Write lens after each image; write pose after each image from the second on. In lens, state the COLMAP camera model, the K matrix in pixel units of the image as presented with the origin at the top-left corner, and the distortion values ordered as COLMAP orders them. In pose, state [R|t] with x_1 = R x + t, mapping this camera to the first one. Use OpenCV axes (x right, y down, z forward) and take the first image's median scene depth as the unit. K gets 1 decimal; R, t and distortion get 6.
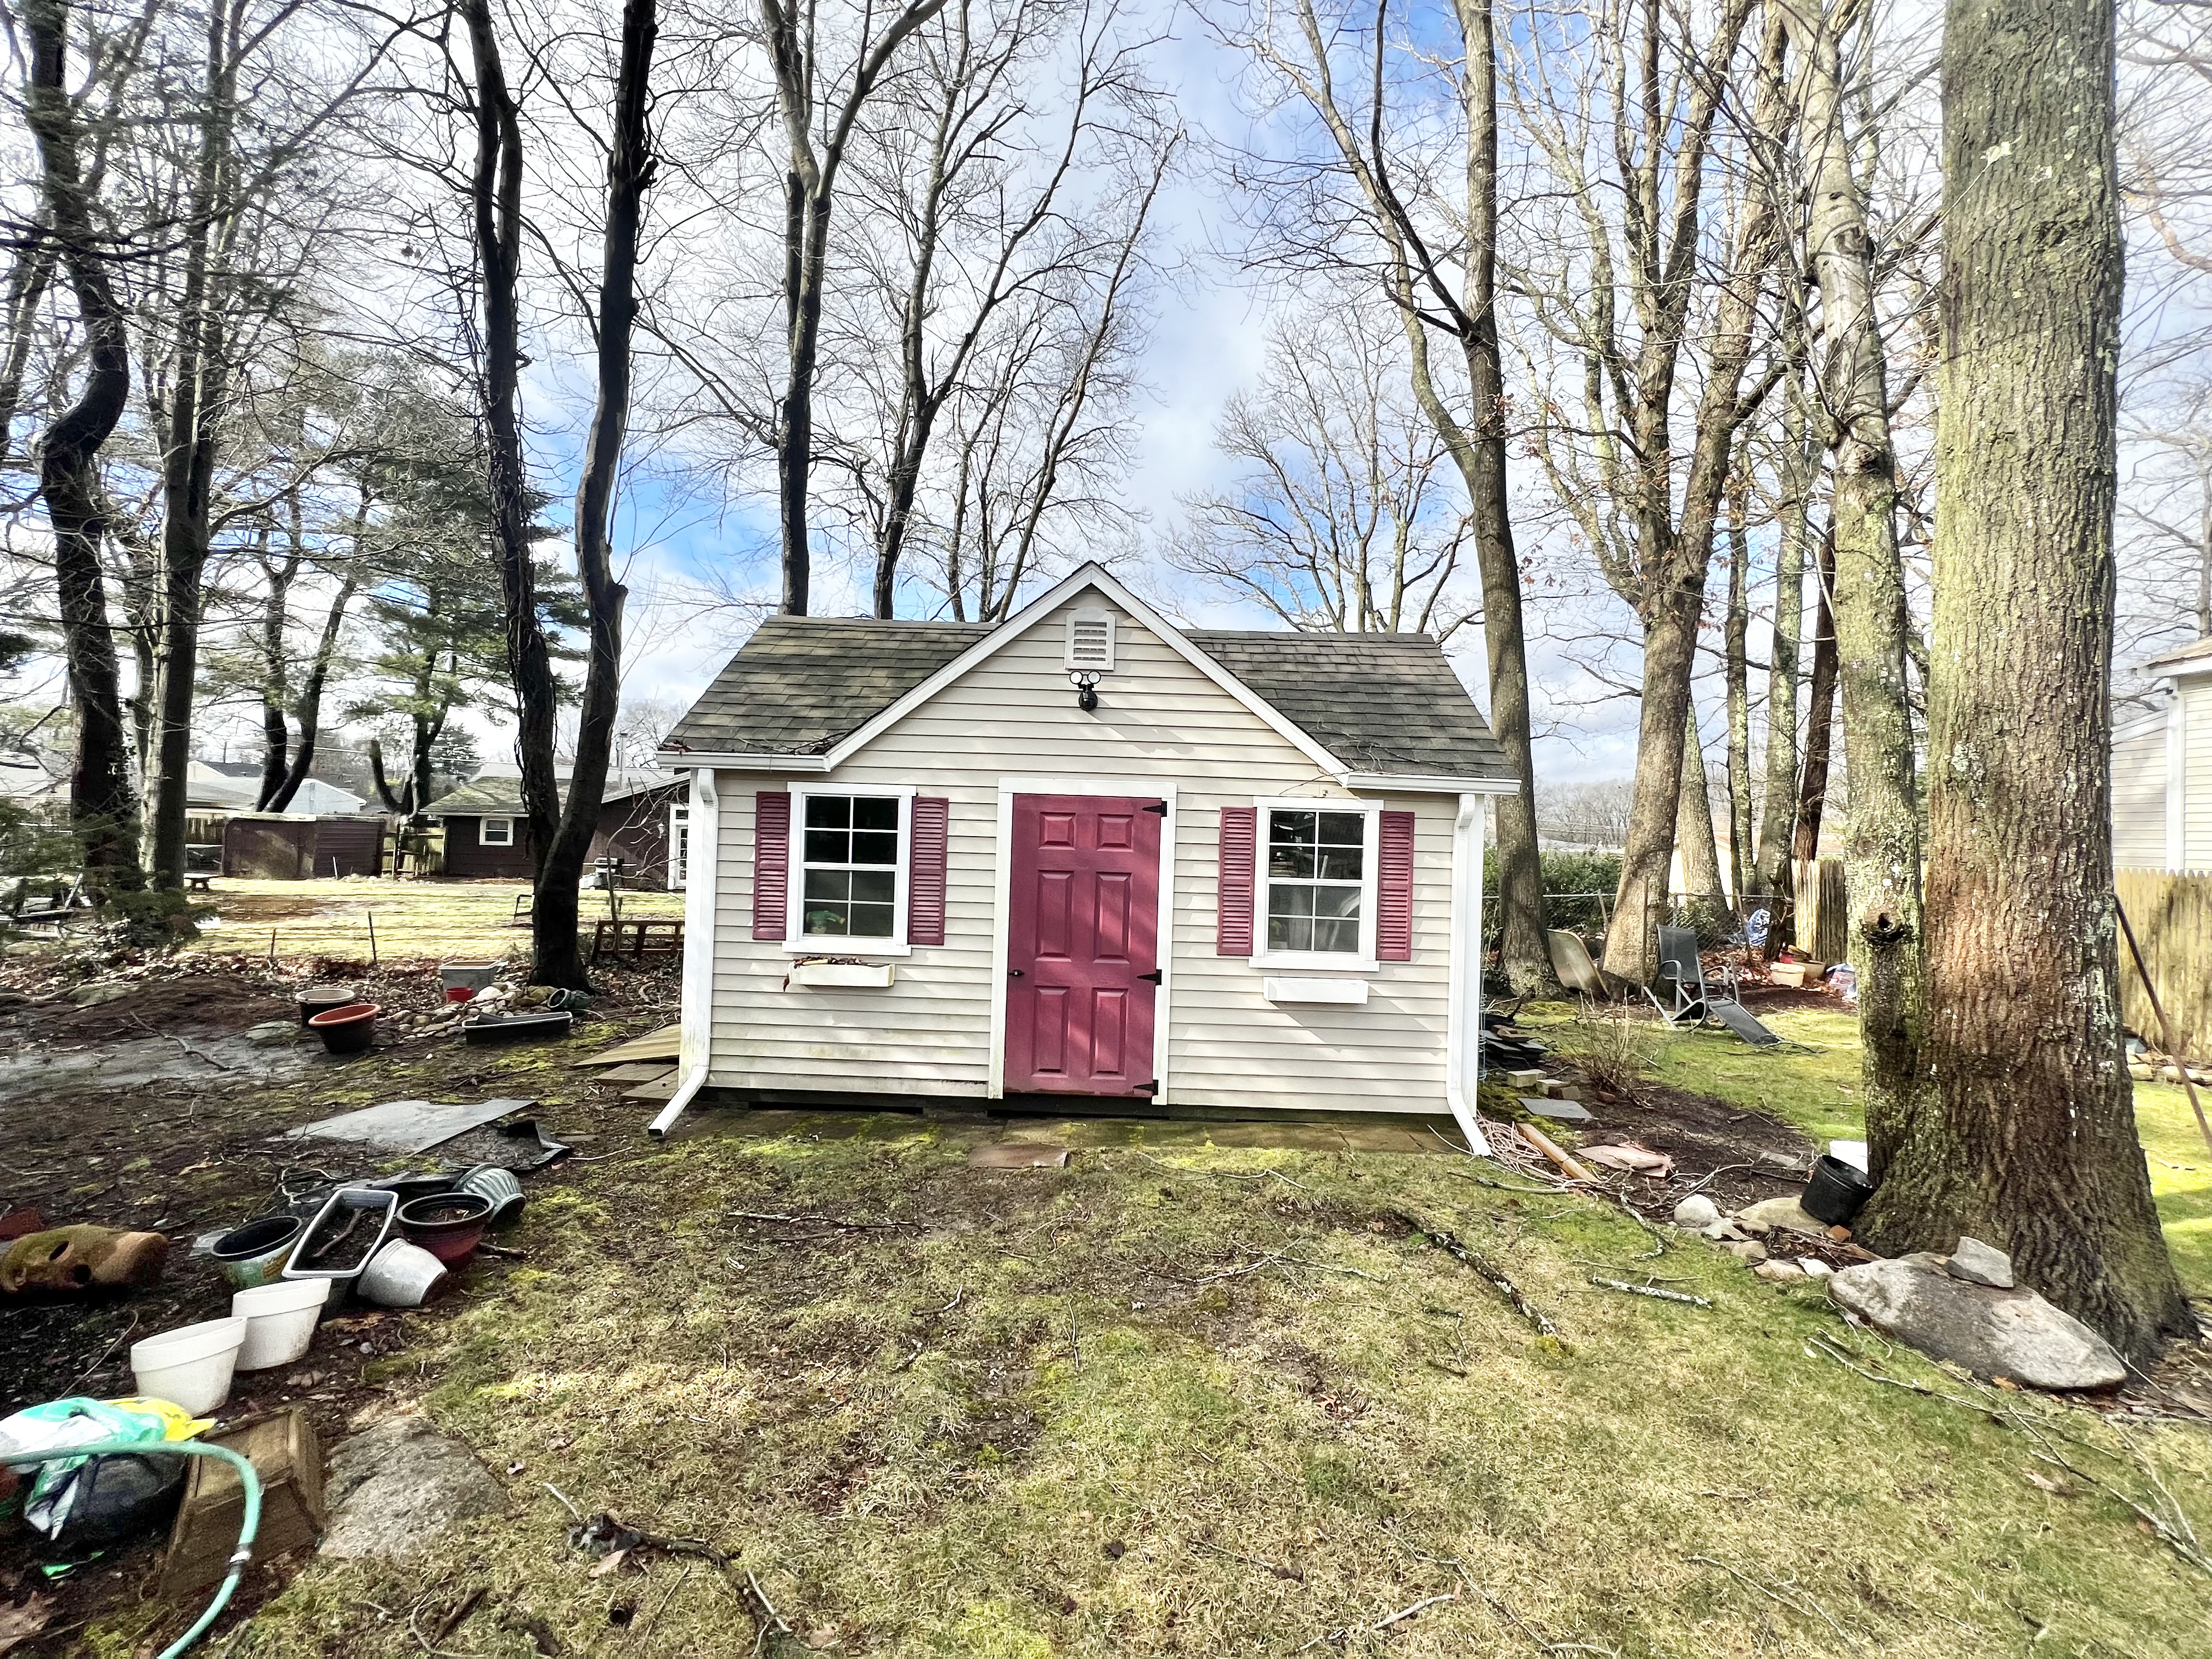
lens RADIAL K [[885.1, 0, 1086.2], [0, 885.1, 822.7], [0, 0, 1]] dist [-0.002461, 0.000759]
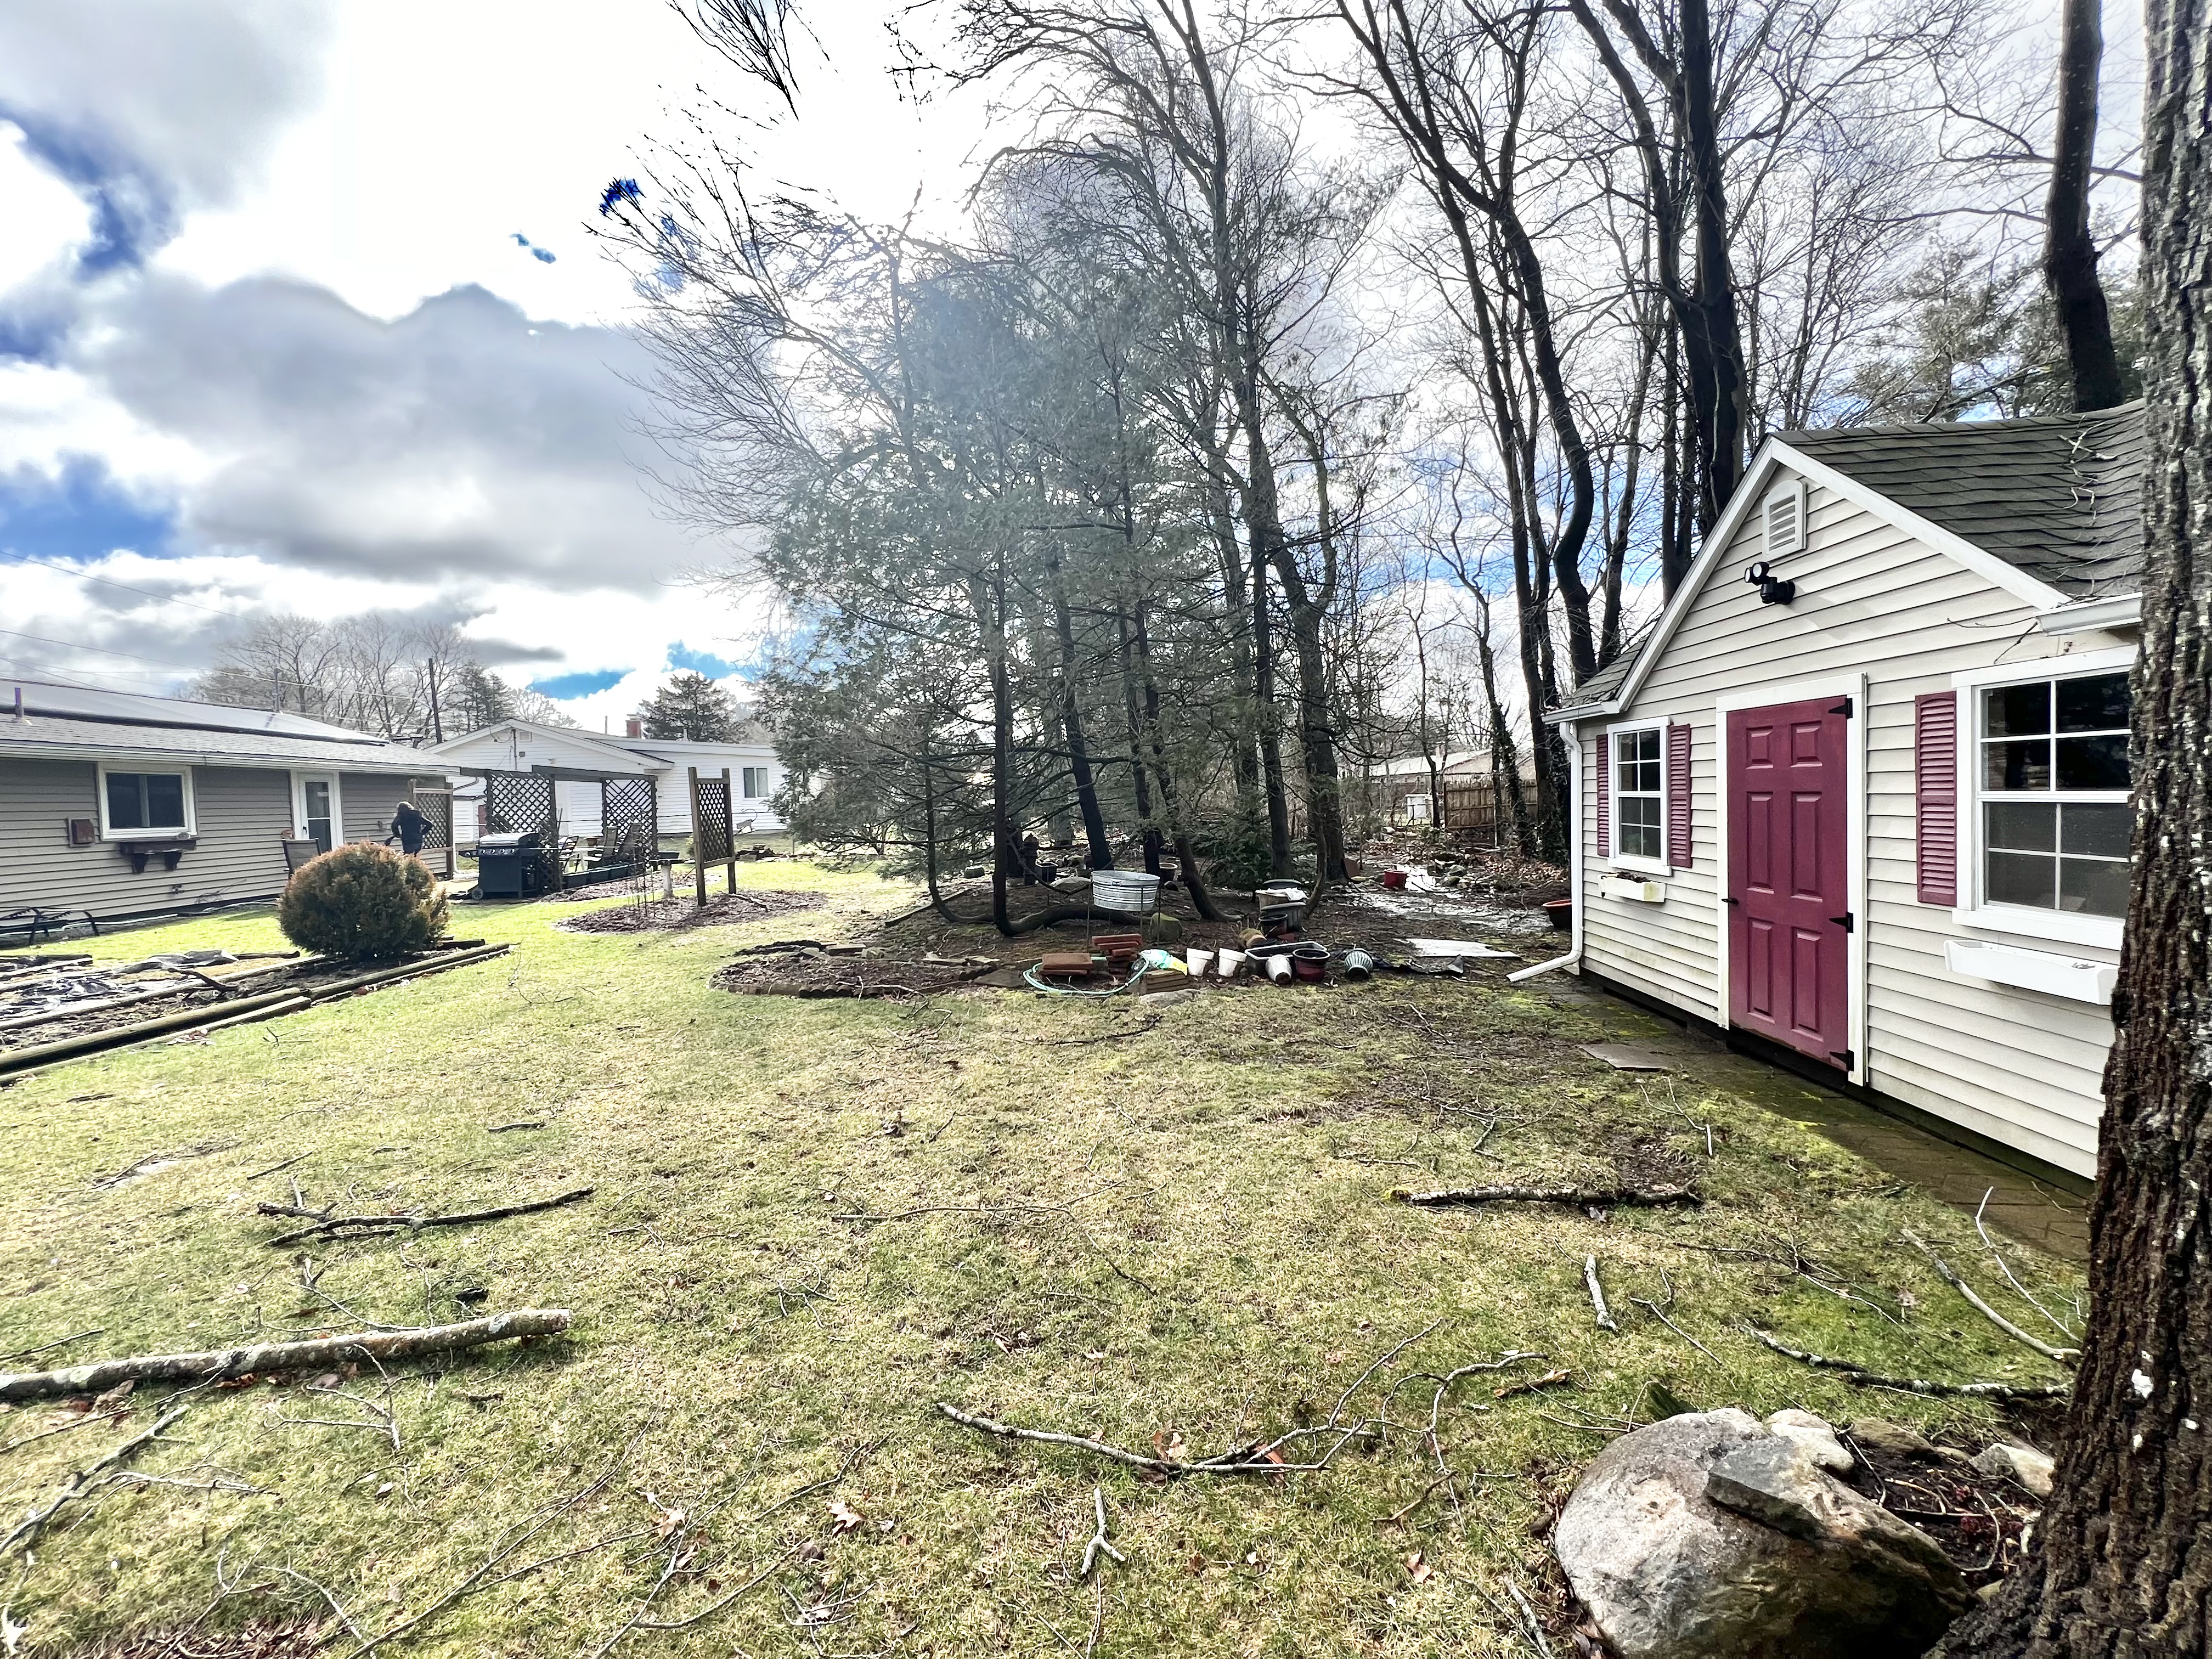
lens RADIAL K [[885.1, 0, 1117.3], [0, 885.1, 803.2], [0, 0, 1]] dist [-0.002461, 0.000759]
pose [[-0.039372, -0.019453, -0.999035, 0.891608], [0.045410, 0.998743, -0.021237, 0.055300], [0.998192, -0.046203, -0.038440, 0.381620]]
